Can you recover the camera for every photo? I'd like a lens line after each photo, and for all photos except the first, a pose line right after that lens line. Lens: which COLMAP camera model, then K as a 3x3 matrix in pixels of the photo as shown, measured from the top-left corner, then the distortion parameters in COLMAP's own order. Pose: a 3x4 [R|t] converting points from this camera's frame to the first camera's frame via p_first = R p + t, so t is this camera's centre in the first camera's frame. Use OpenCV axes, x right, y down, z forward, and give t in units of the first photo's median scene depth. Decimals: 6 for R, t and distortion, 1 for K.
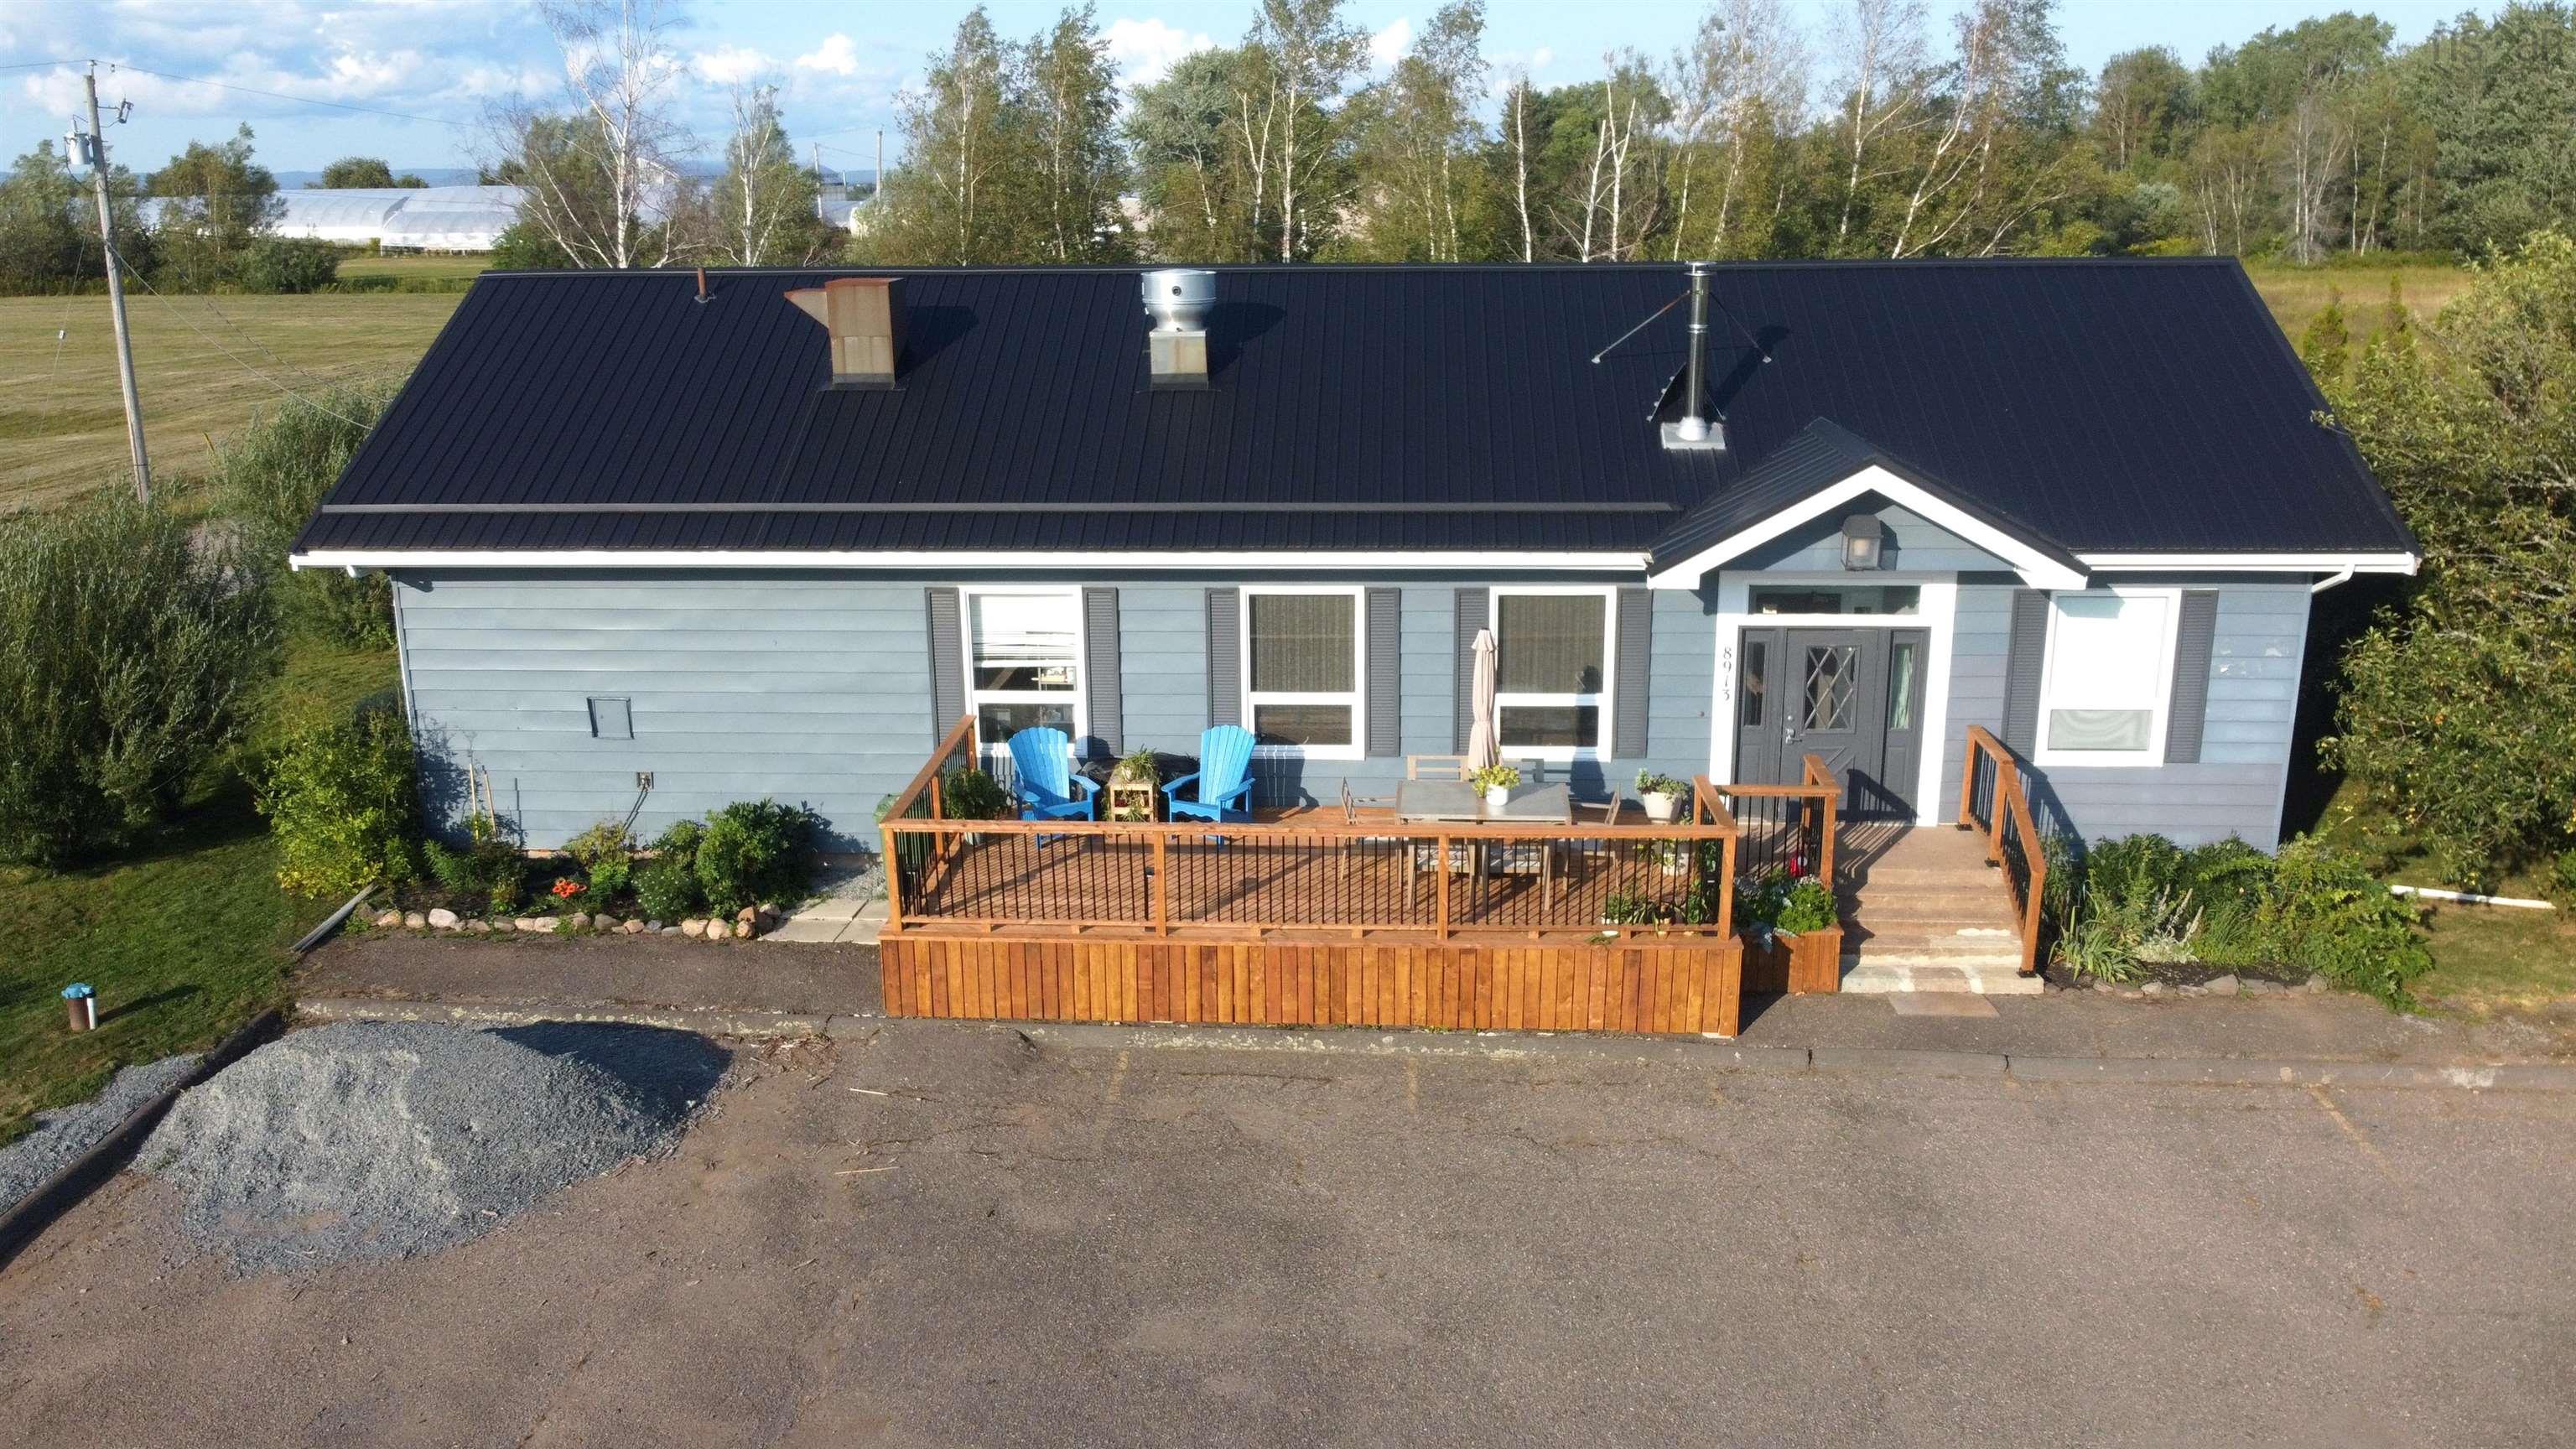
lens RADIAL K [[1953.1, 0, 1289.6], [0, 1953.1, 719.3], [0, 0, 1]] dist [-0.002224, -0.007853]
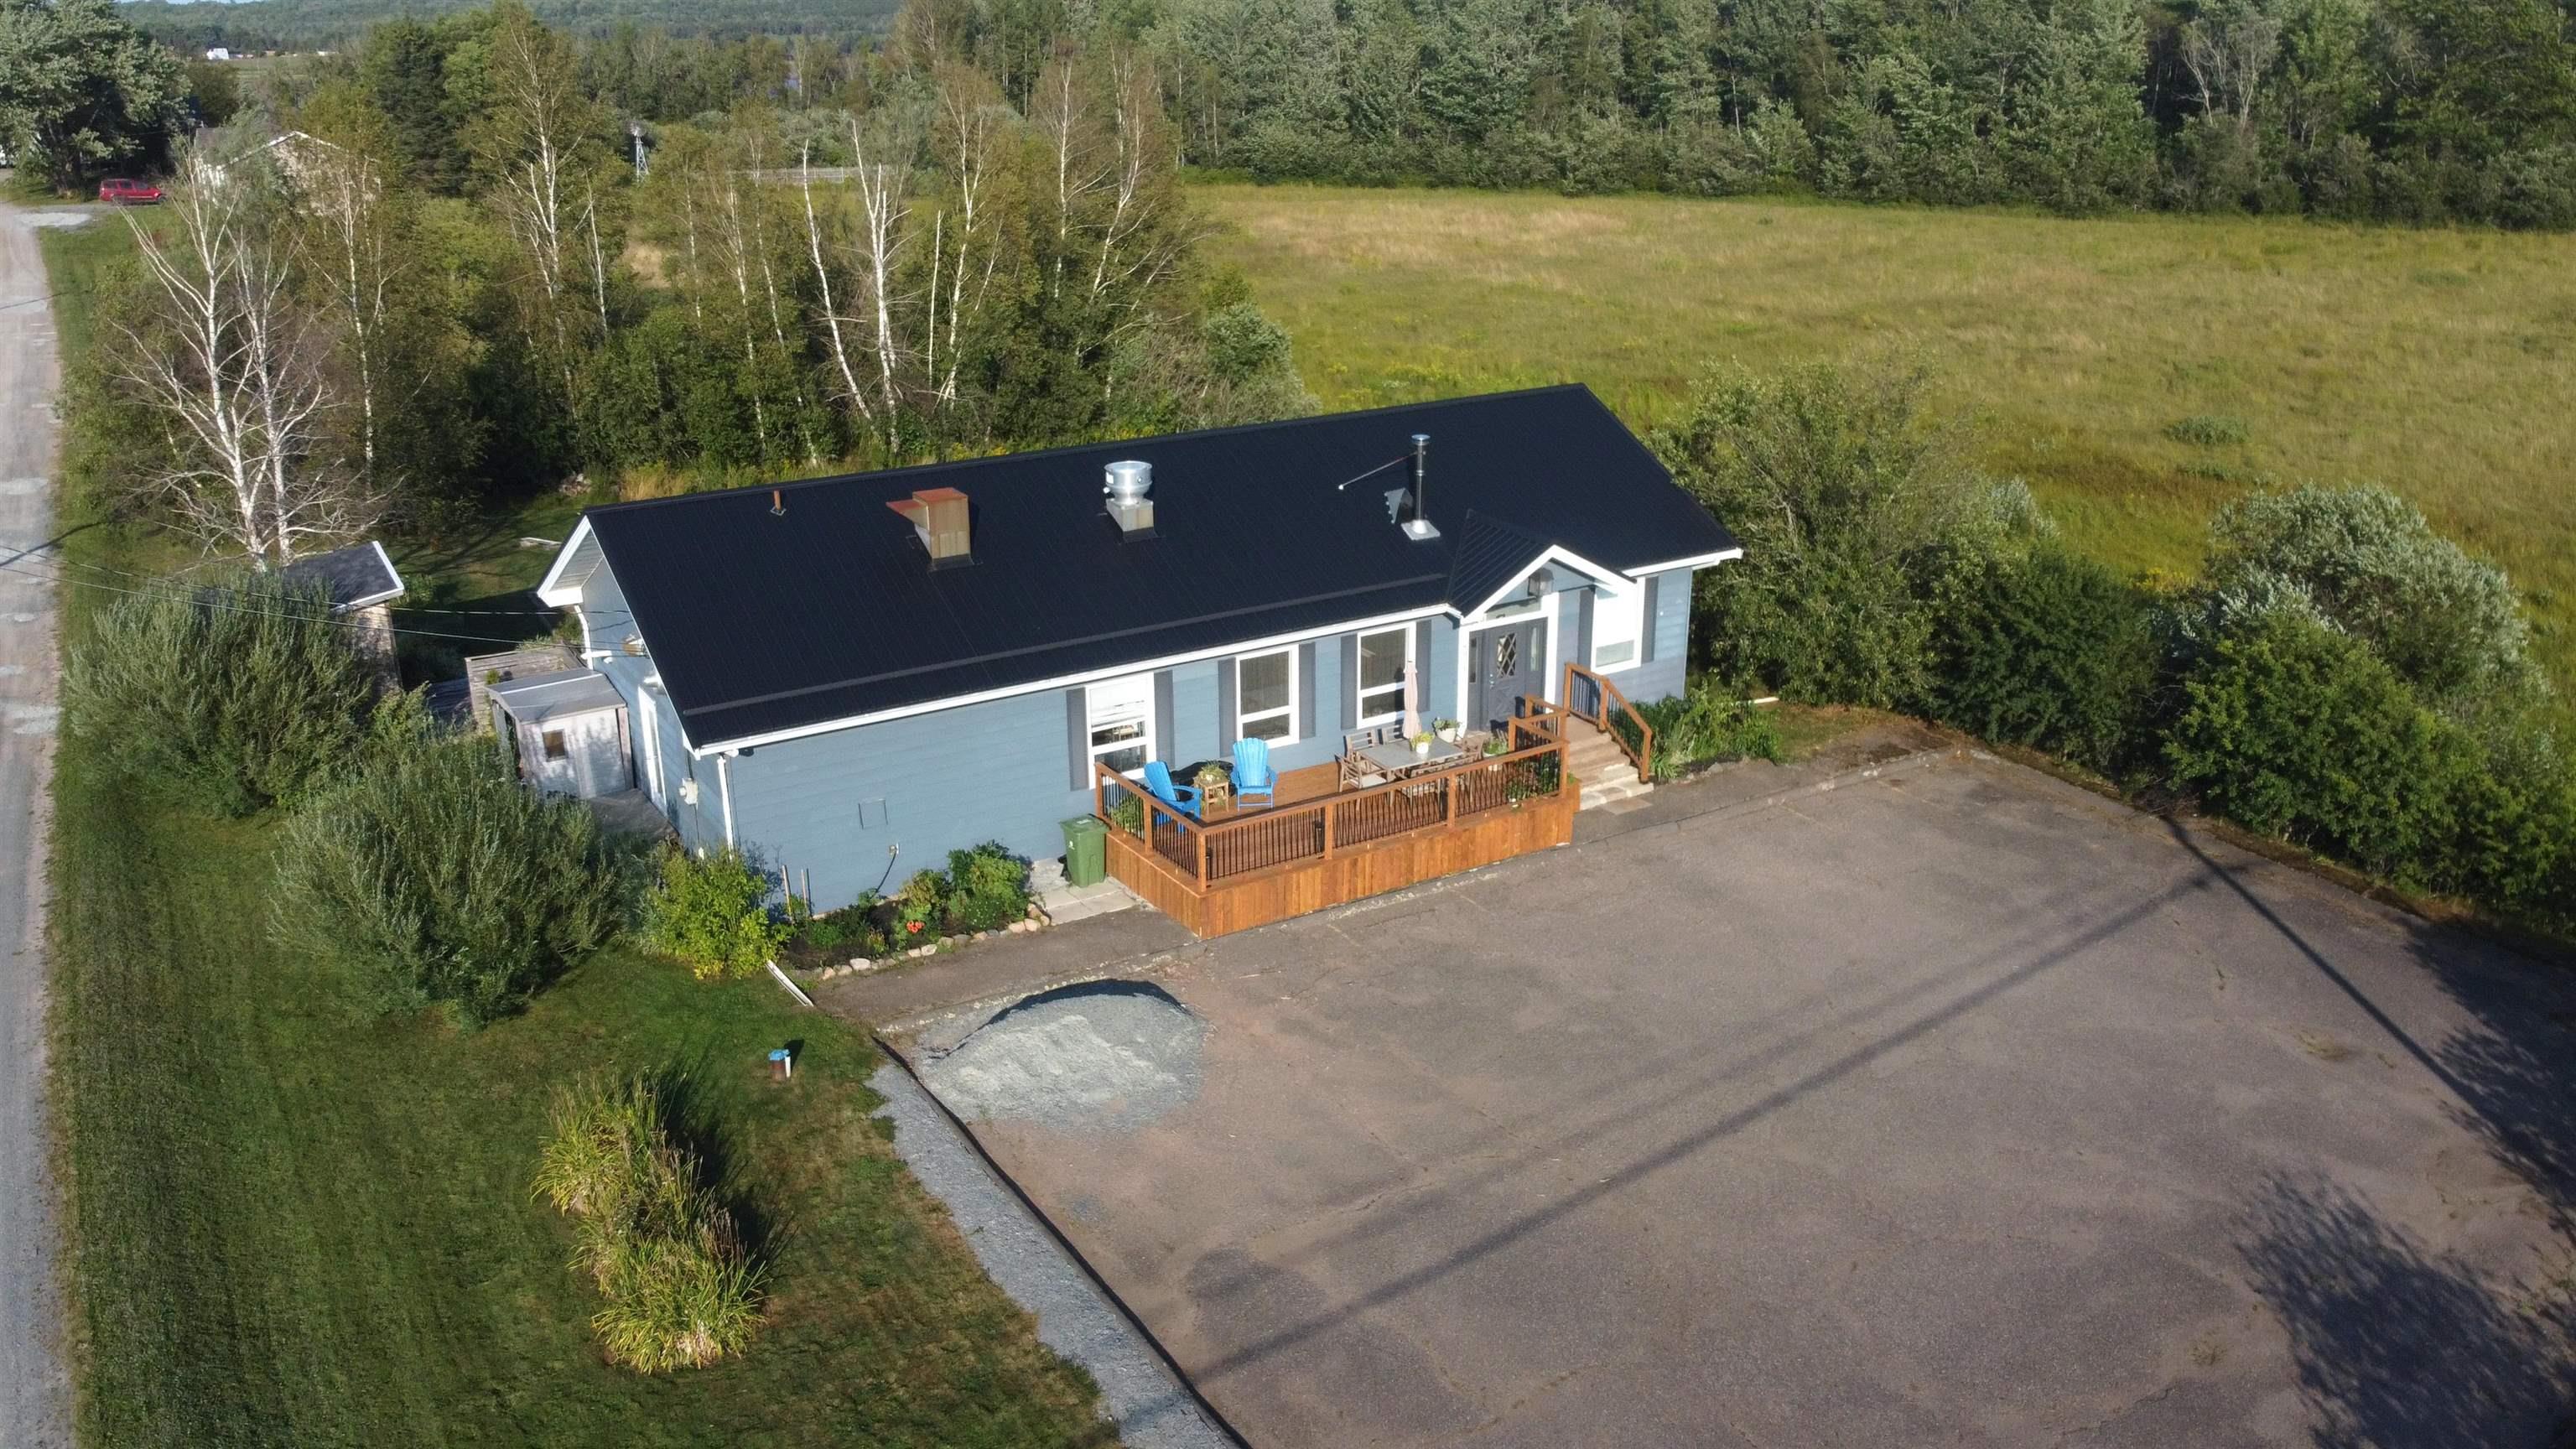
lens RADIAL K [[1953.1, 0, 1288.2], [0, 1953.1, 726.8], [0, 0, 1]] dist [-0.002224, -0.007853]
pose [[0.813344, -0.192159, 0.549133, -0.934317], [0.151598, 0.981272, 0.118841, -0.203869], [-0.561685, -0.013411, 0.827243, -0.430972]]
